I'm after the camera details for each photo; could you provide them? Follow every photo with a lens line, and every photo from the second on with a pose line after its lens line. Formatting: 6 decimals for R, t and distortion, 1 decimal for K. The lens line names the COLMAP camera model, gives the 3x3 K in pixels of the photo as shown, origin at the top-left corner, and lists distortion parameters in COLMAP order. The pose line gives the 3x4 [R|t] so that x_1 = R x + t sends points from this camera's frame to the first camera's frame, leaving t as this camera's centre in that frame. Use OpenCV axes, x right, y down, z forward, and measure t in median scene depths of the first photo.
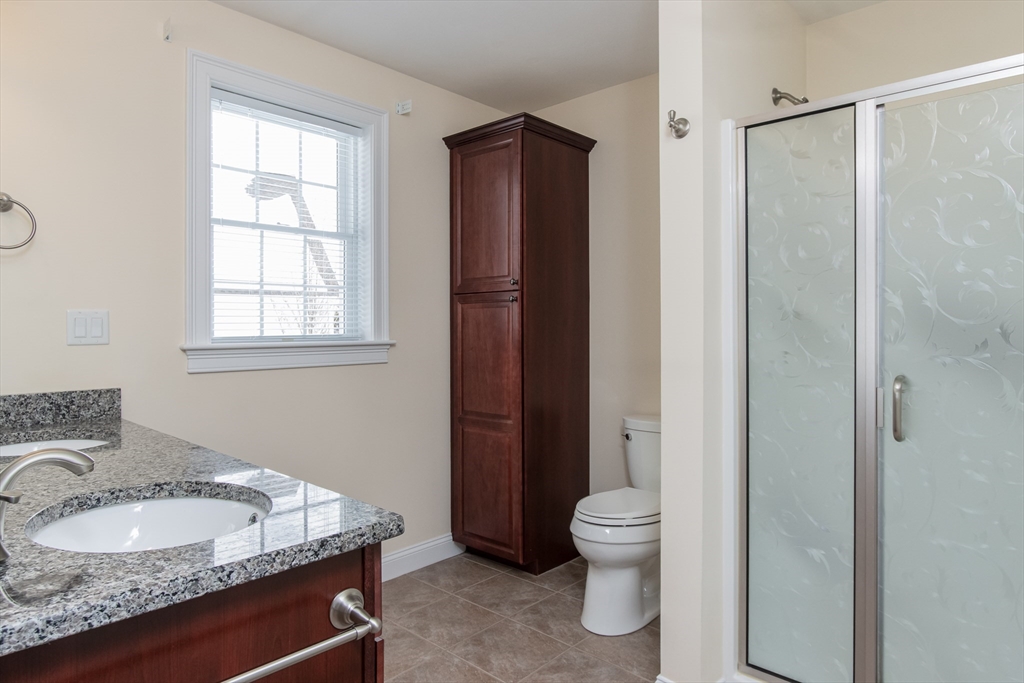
lens RADIAL K [[597.2, 0, 505.9], [0, 597.2, 333.7], [0, 0, 1]] dist [-0.002650, 0.004810]
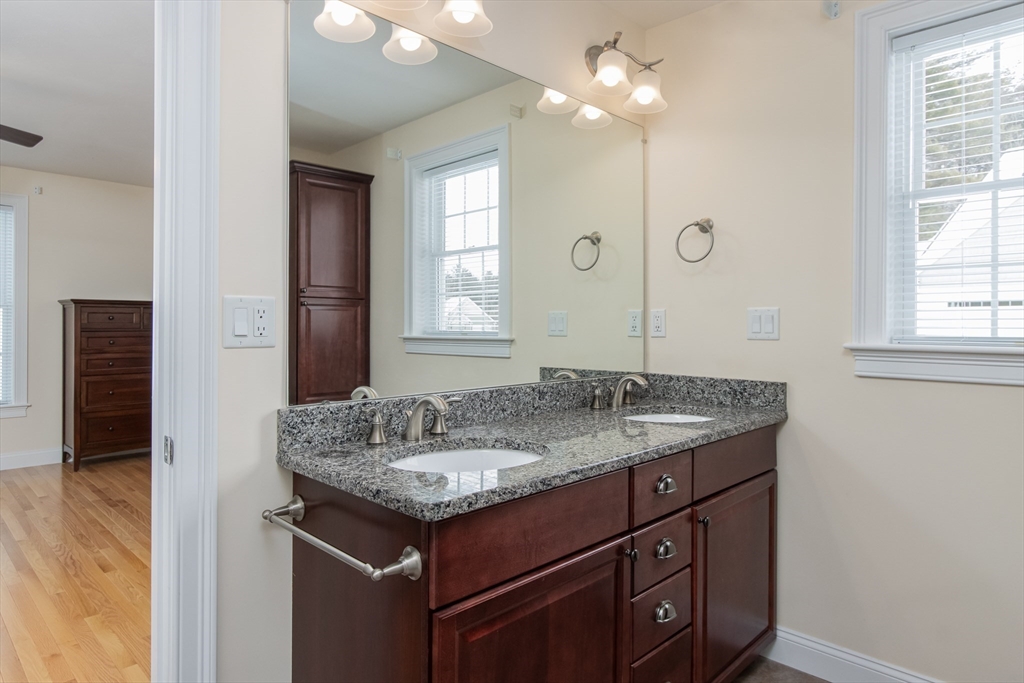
lens RADIAL K [[612.8, 0, 511.9], [0, 612.8, 322.9], [0, 0, 1]] dist [-0.006331, 0.000012]
pose [[-0.010414, 0.002632, -0.999942, 0.439809], [-0.013002, 0.999912, 0.002767, -0.009752], [0.999861, 0.013030, -0.010379, 0.560747]]
